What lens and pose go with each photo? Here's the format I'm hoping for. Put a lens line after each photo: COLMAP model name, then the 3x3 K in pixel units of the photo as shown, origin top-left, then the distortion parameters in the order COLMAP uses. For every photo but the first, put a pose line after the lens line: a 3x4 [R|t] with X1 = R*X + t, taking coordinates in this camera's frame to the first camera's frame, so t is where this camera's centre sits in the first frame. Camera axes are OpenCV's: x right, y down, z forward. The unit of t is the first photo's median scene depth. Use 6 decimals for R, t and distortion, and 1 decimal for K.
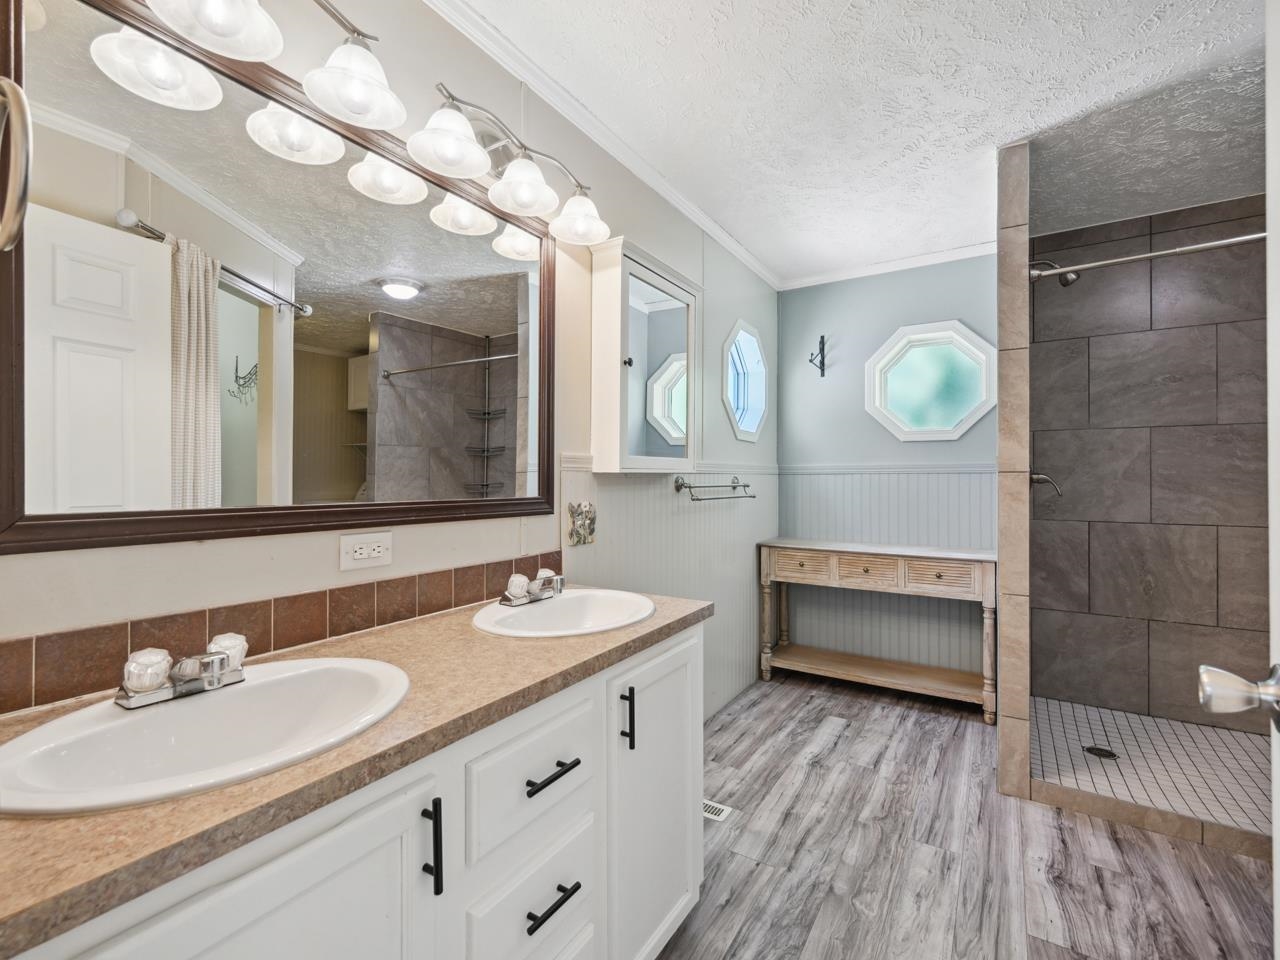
lens RADIAL K [[586.5, 0, 641.6], [0, 586.5, 482.7], [0, 0, 1]] dist [0.000212, 0.000735]
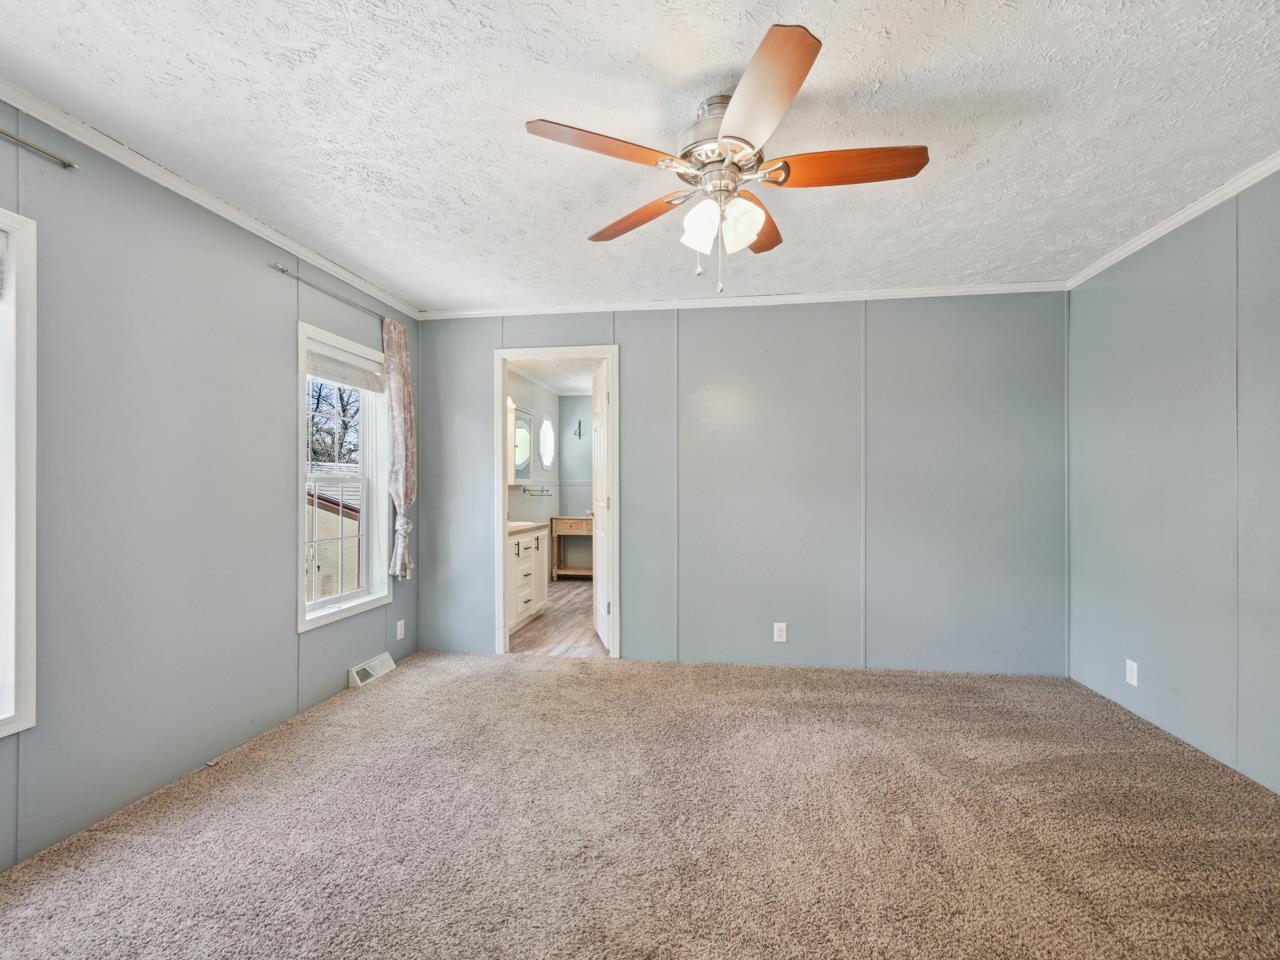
lens RADIAL K [[586.5, 0, 641.6], [0, 586.5, 482.7], [0, 0, 1]] dist [0.000212, 0.000735]
pose [[0.917753, 0.006018, 0.397106, -0.413788], [0.001309, 0.999834, -0.018177, 0.017802], [-0.397149, 0.017202, 0.917593, -1.304003]]
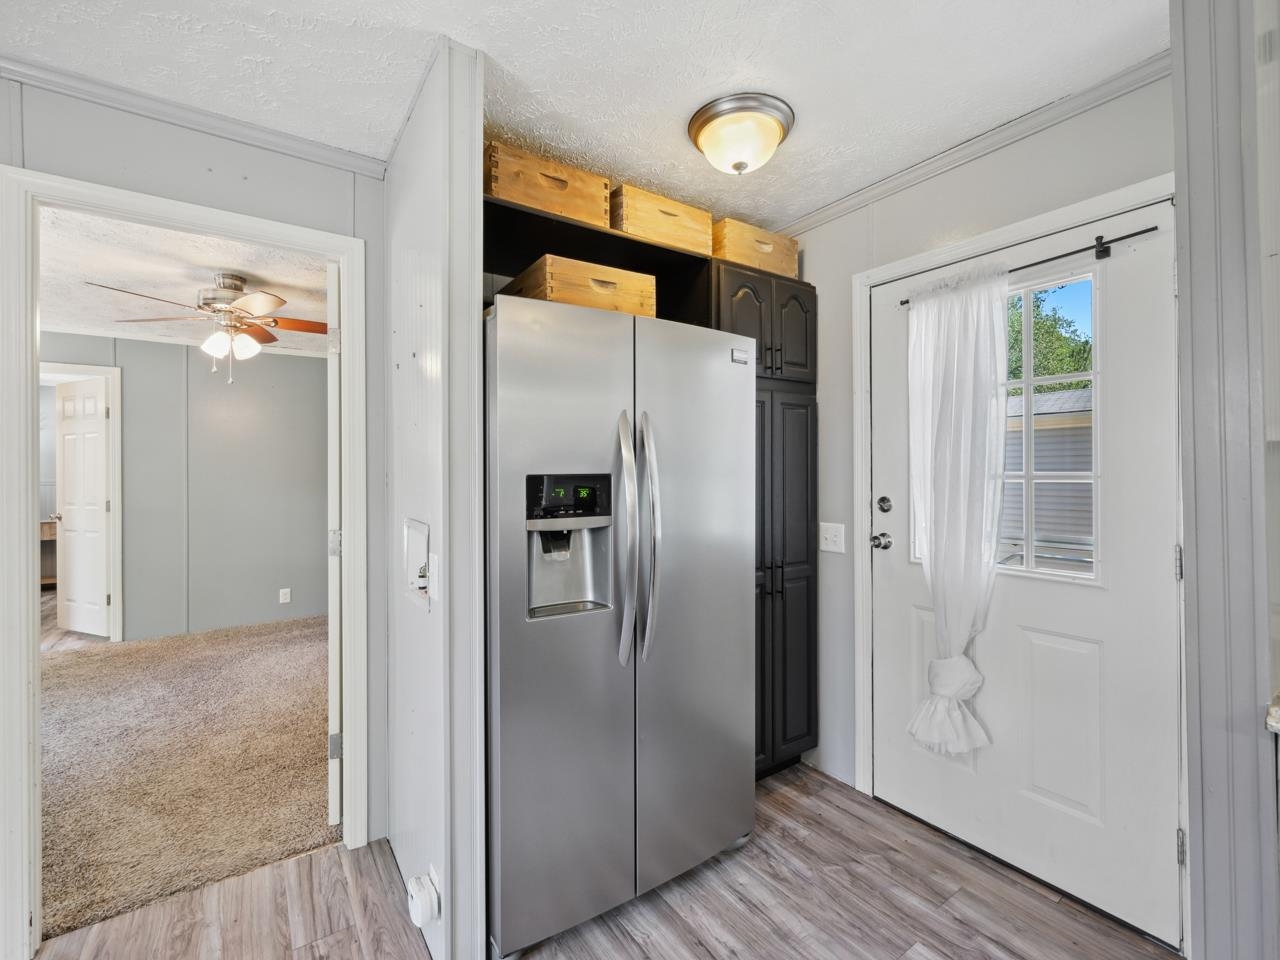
lens RADIAL K [[571.0, 0, 648.7], [0, 571.0, 471.6], [0, 0, 1]] dist [0.001194, 0.000087]
pose [[0.384718, 0.003227, 0.923029, -0.797313], [0.015394, 0.999832, -0.009912, -0.013884], [-0.922906, 0.018023, 0.384604, -1.933387]]
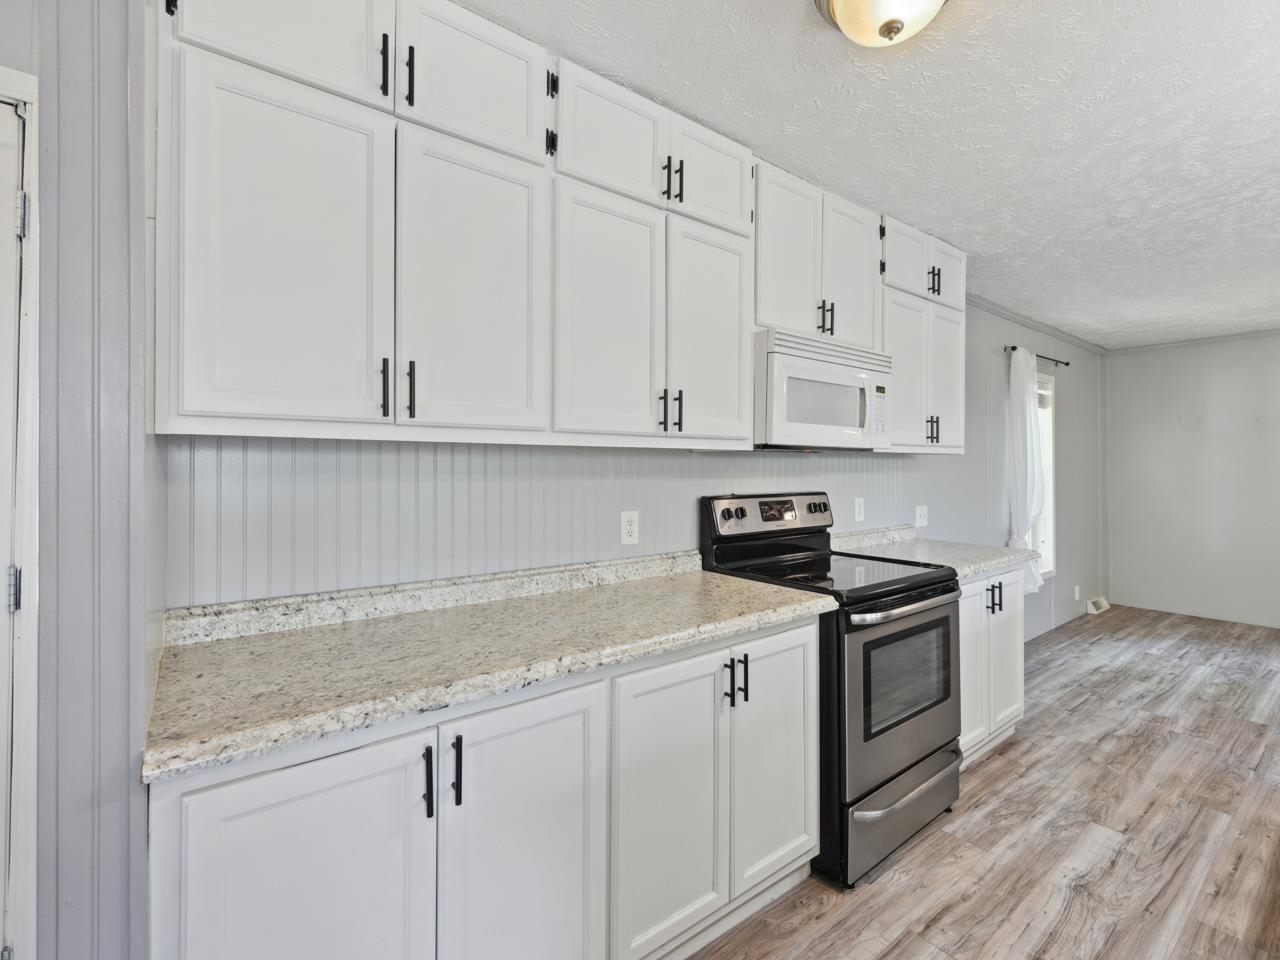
lens RADIAL K [[574.7, 0, 634.4], [0, 574.7, 458.7], [0, 0, 1]] dist [0.000012, 0.000651]
pose [[-0.932324, 0.006849, 0.361558, -0.665324], [0.004609, 0.999964, -0.007058, -0.013546], [-0.361594, -0.004914, -0.932323, -1.964189]]
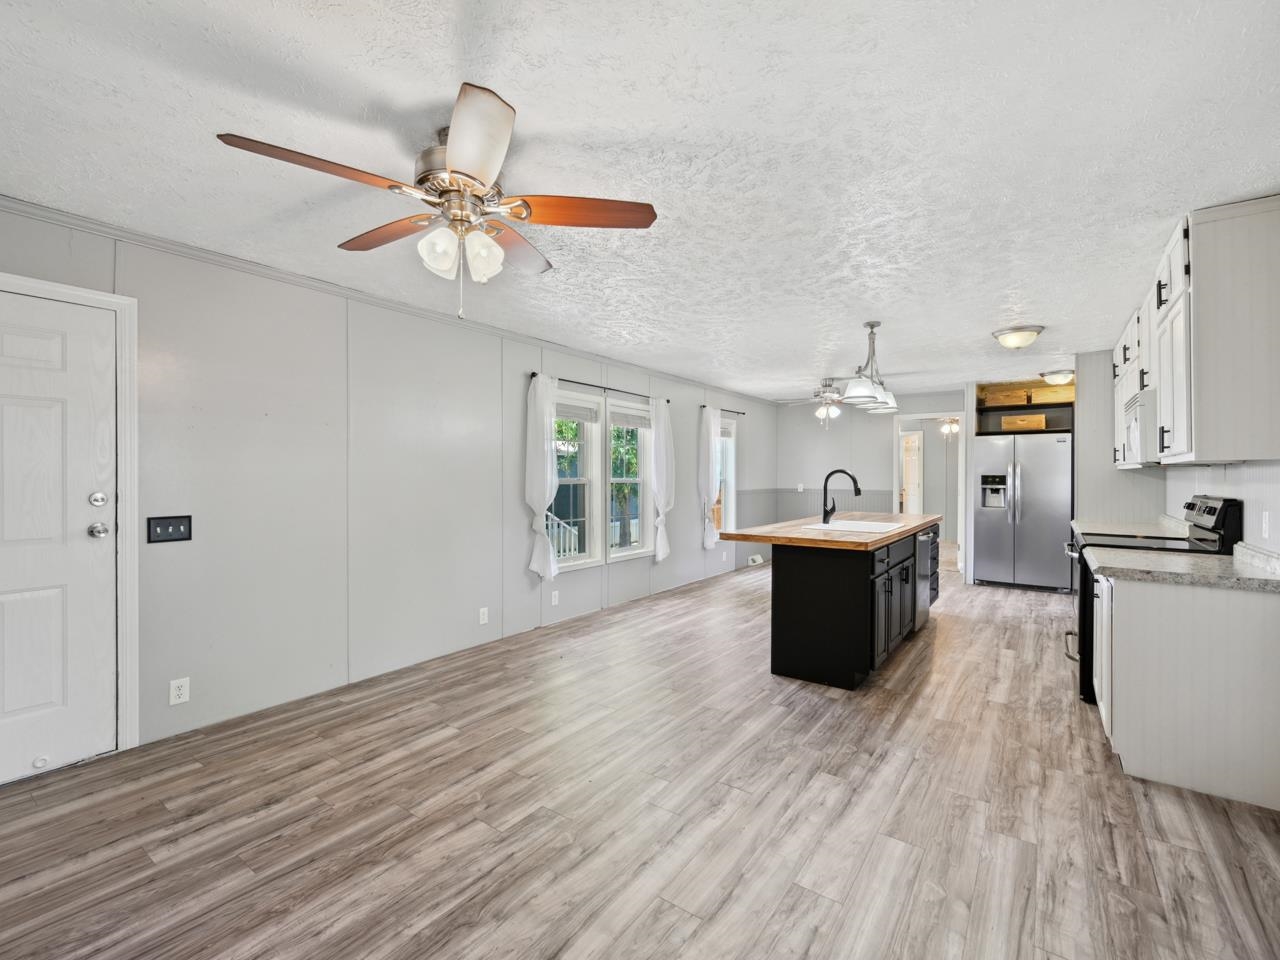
lens RADIAL K [[563.3, 0, 635.7], [0, 563.3, 474.5], [0, 0, 1]] dist [-0.001968, 0.000404]
pose [[0.997026, 0.006565, -0.076785, -1.612261], [-0.007158, 0.999947, -0.007440, 0.007518], [0.076732, 0.007968, 0.997020, -4.079212]]
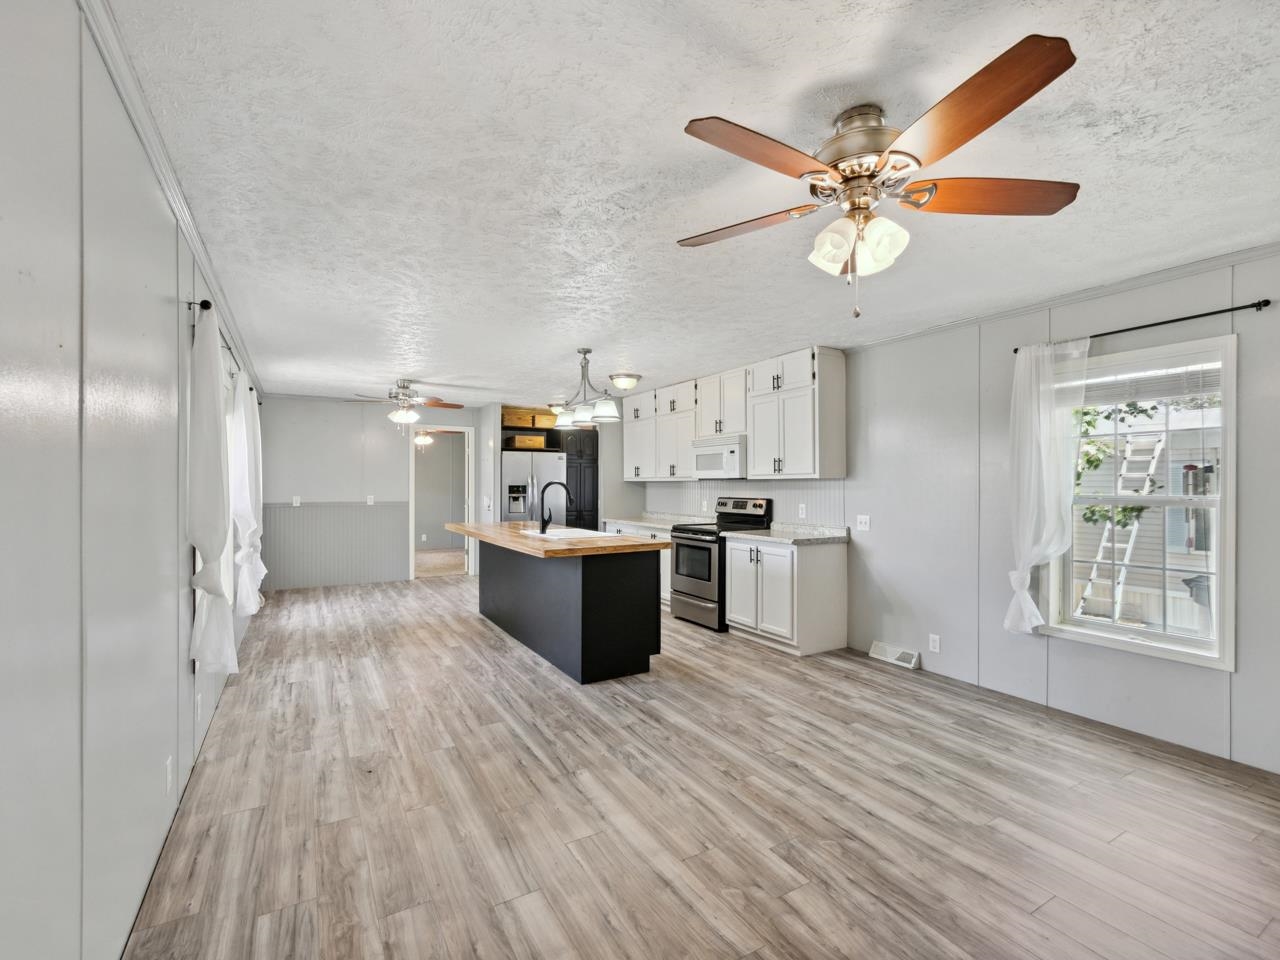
lens RADIAL K [[586.5, 0, 641.6], [0, 586.5, 482.7], [0, 0, 1]] dist [0.000212, 0.000735]
pose [[0.471622, 0.005593, 0.881783, -2.541442], [0.005282, 0.999944, -0.009167, -0.001704], [-0.881785, 0.008981, 0.471567, -3.522894]]
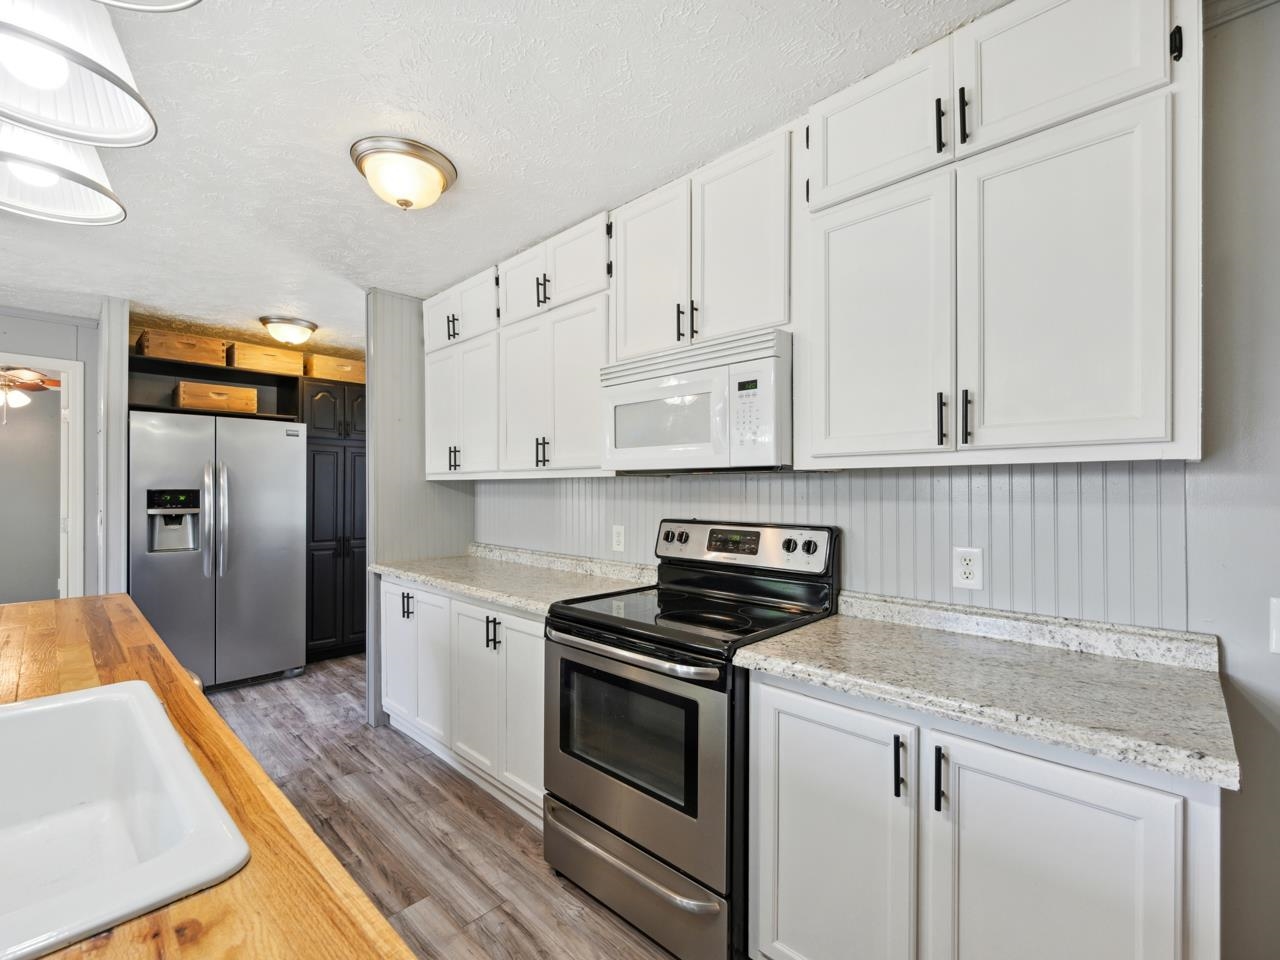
lens RADIAL K [[563.5, 0, 648.2], [0, 563.5, 490.9], [0, 0, 1]] dist [-0.001649, -0.000853]
pose [[0.196345, 0.003070, 0.980530, -1.305055], [0.004573, 0.999981, -0.004046, -0.004752], [-0.980524, 0.005279, 0.196328, -2.890007]]
